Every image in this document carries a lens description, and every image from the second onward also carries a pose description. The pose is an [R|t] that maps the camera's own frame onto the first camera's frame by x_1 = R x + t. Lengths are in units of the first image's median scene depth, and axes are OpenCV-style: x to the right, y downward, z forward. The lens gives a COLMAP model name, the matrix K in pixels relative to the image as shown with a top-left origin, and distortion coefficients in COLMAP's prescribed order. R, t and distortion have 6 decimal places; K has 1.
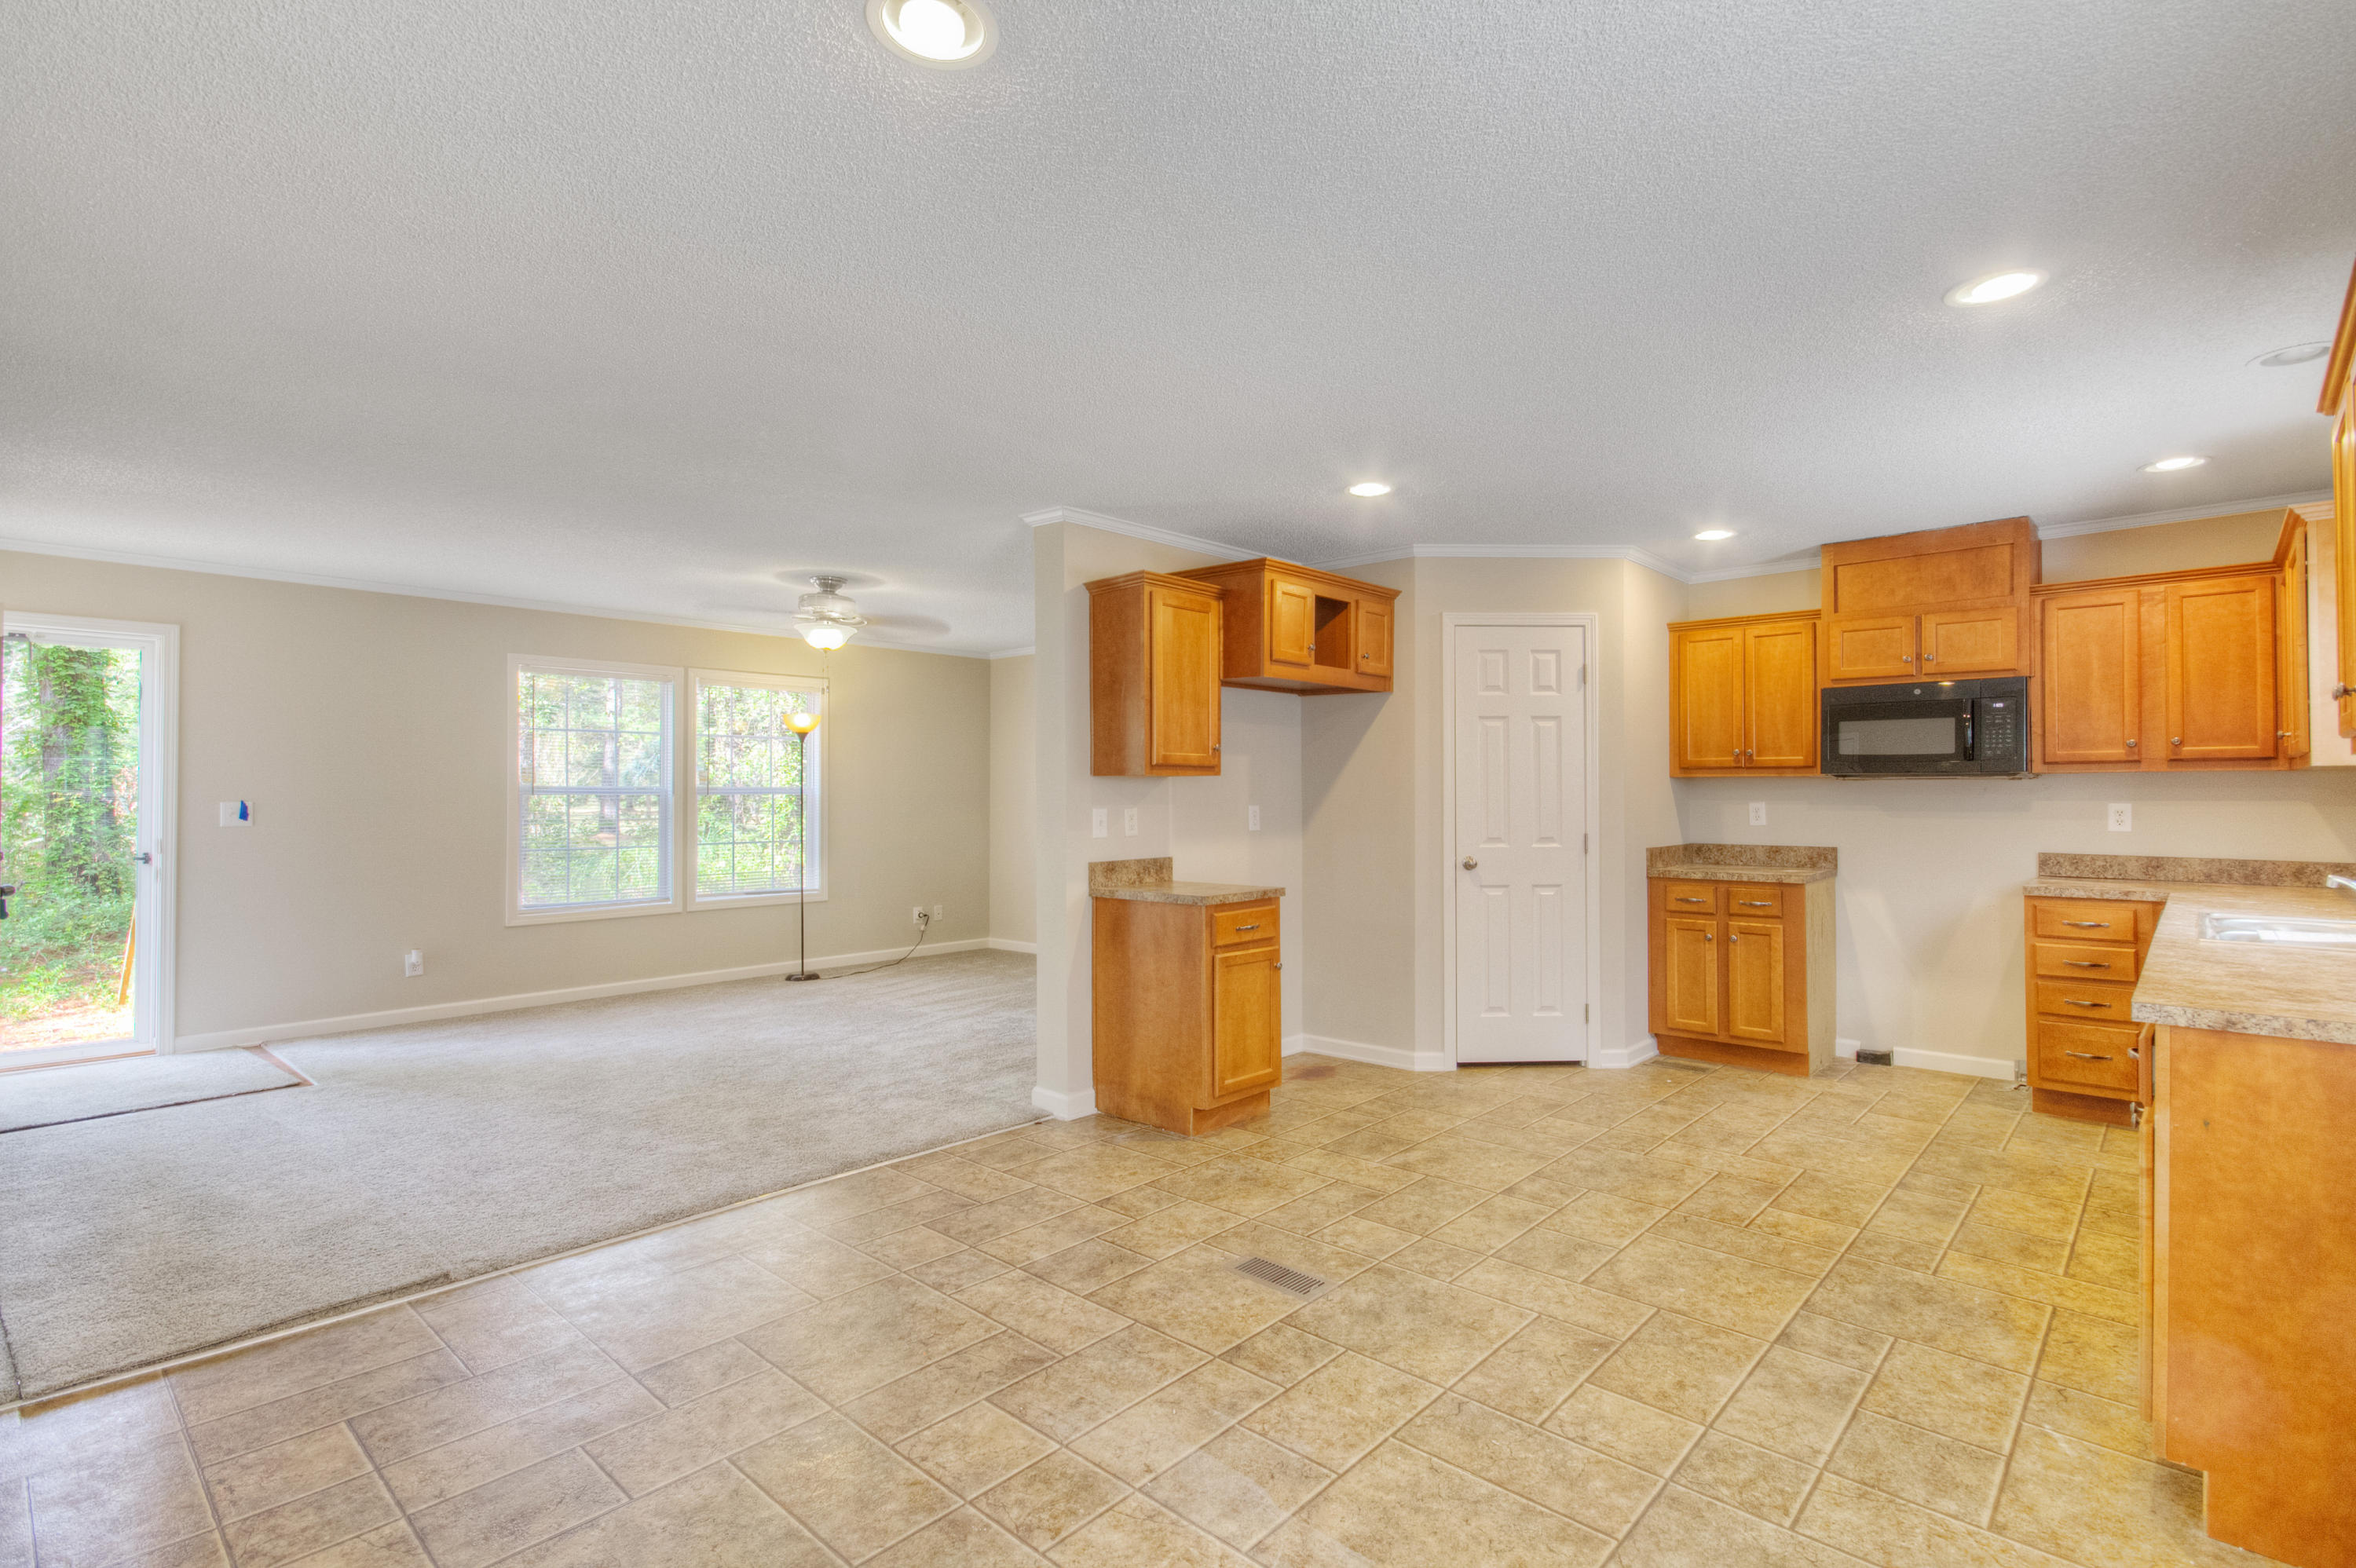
lens RADIAL K [[1096.9, 0, 1175.1], [0, 1096.9, 783.0], [0, 0, 1]] dist [0.008497, -0.003697]
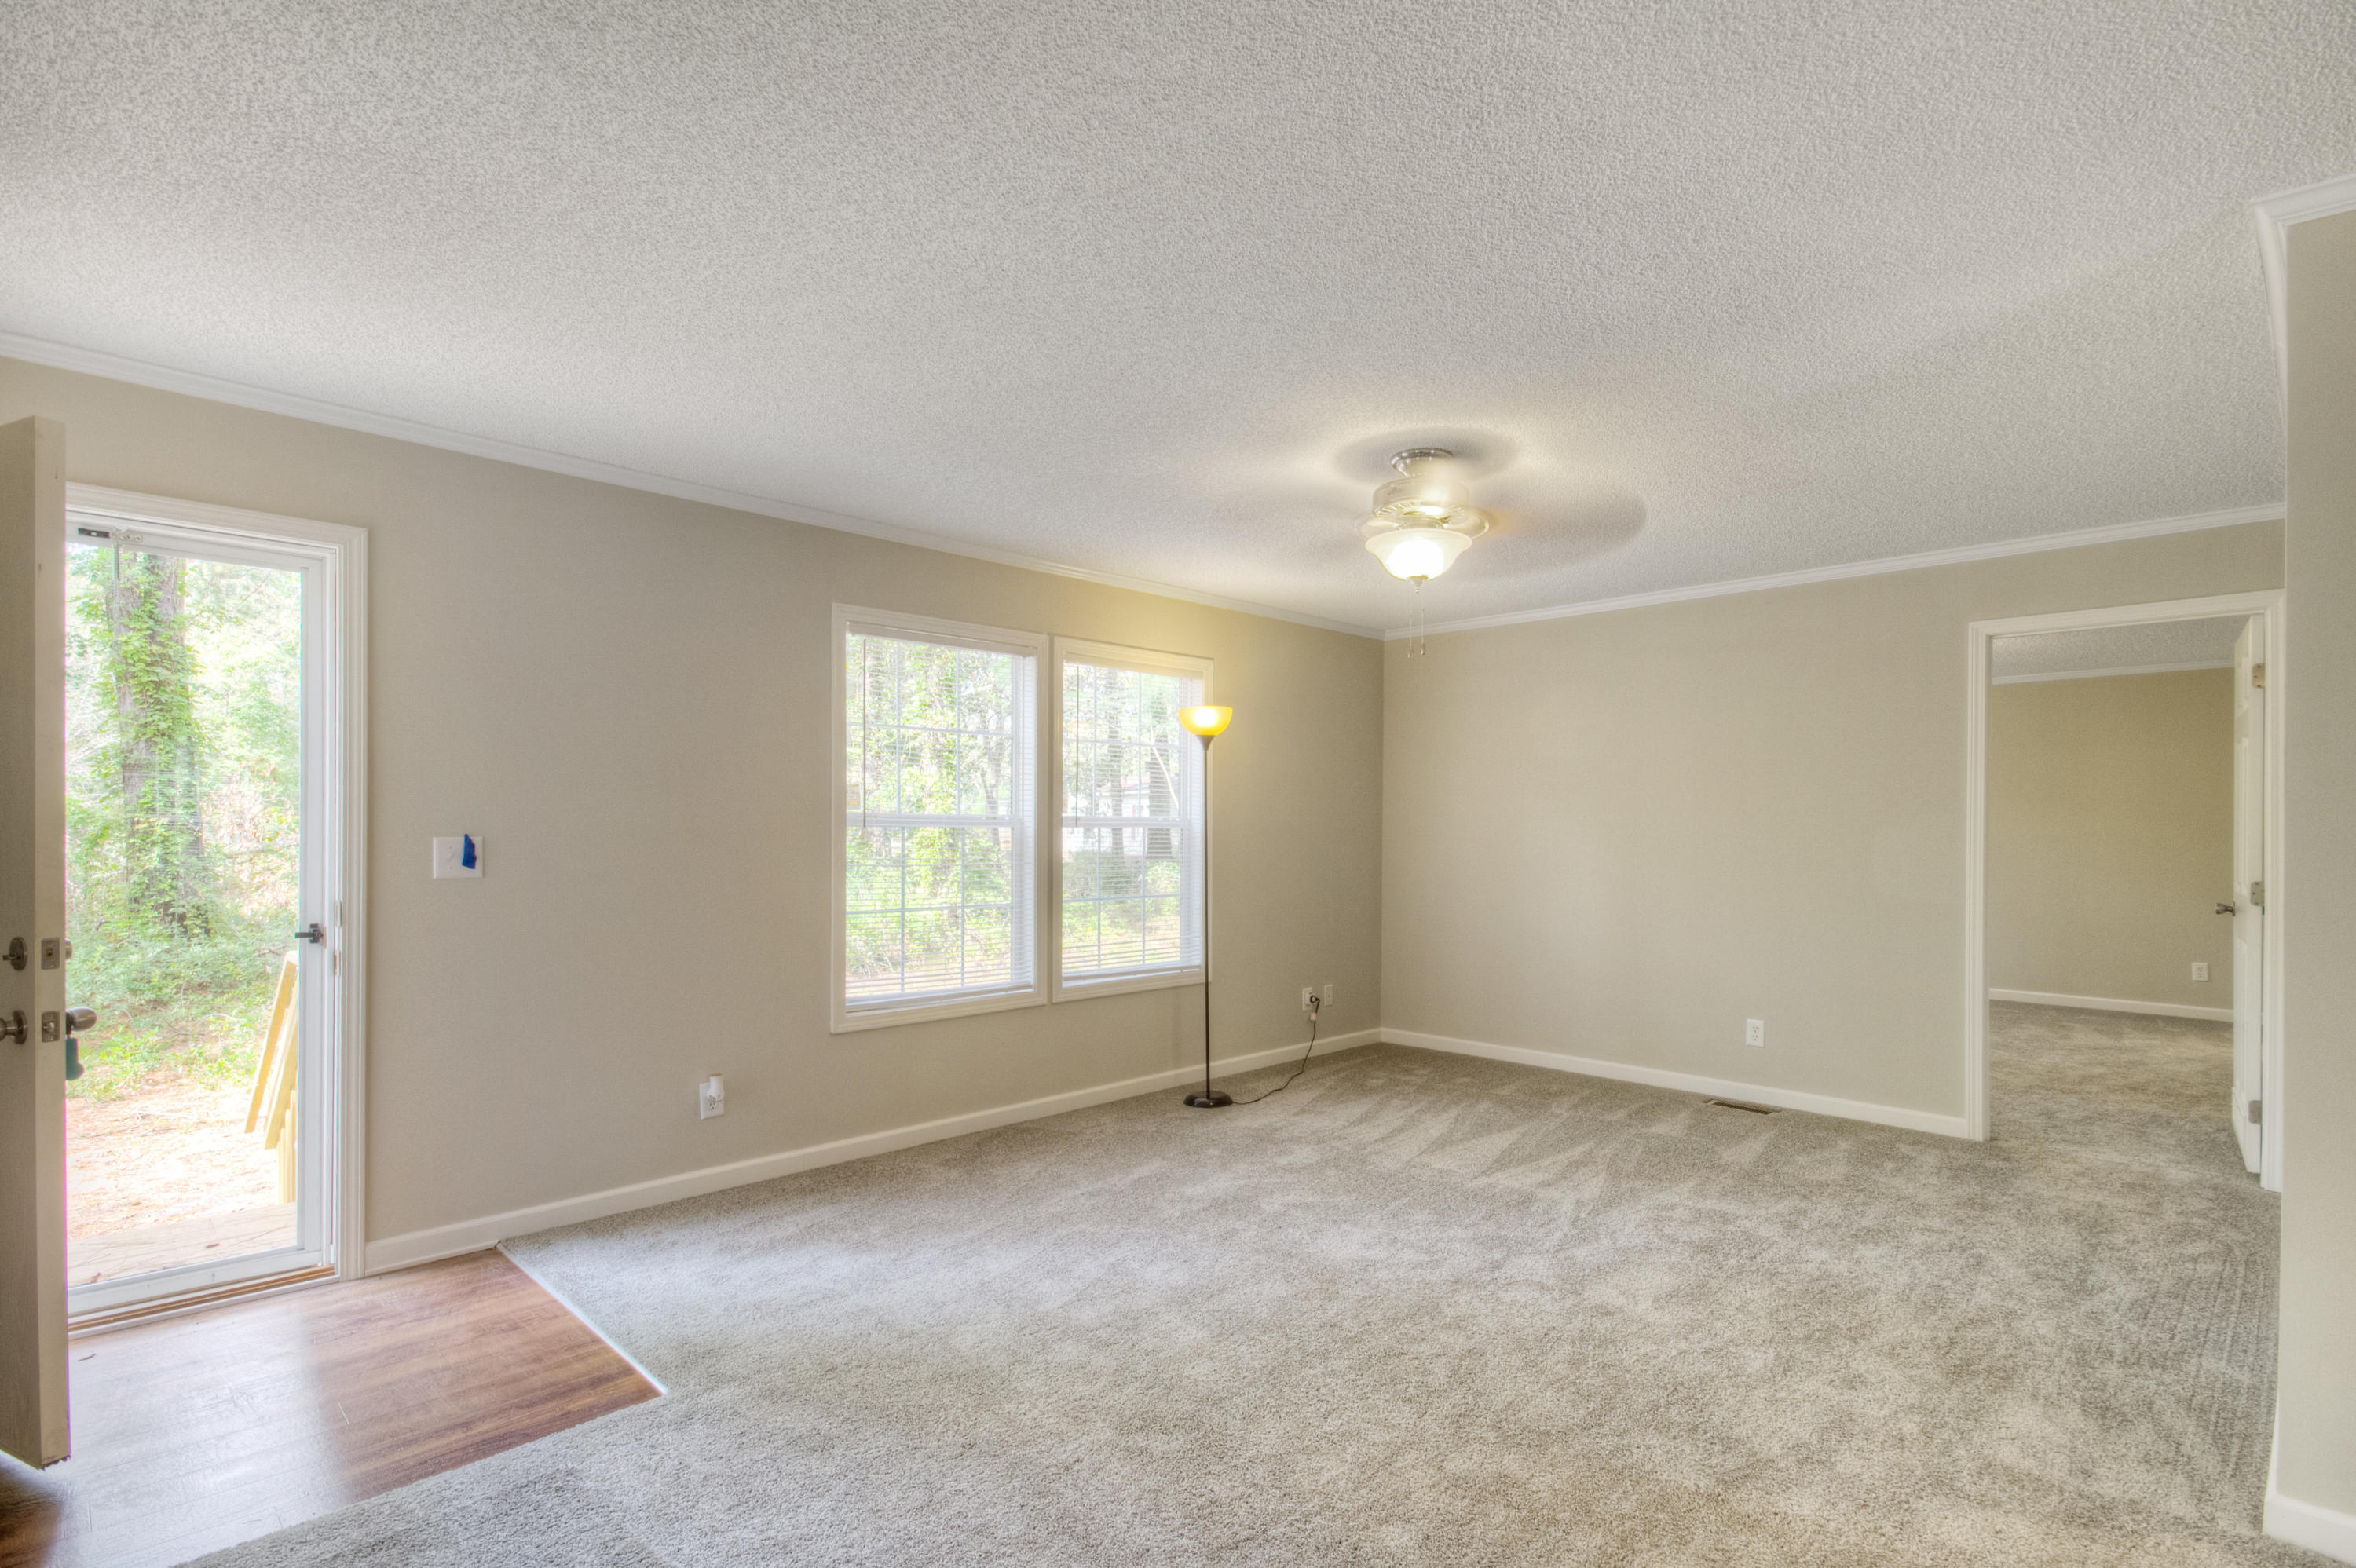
lens RADIAL K [[1142.8, 0, 1178.8], [0, 1142.8, 836.5], [0, 0, 1]] dist [0.008793, -0.004210]
pose [[0.998583, 0.006746, -0.052779, -0.166133], [-0.005709, 0.999788, 0.019781, 0.001013], [0.052901, -0.019452, 0.998410, 0.156616]]
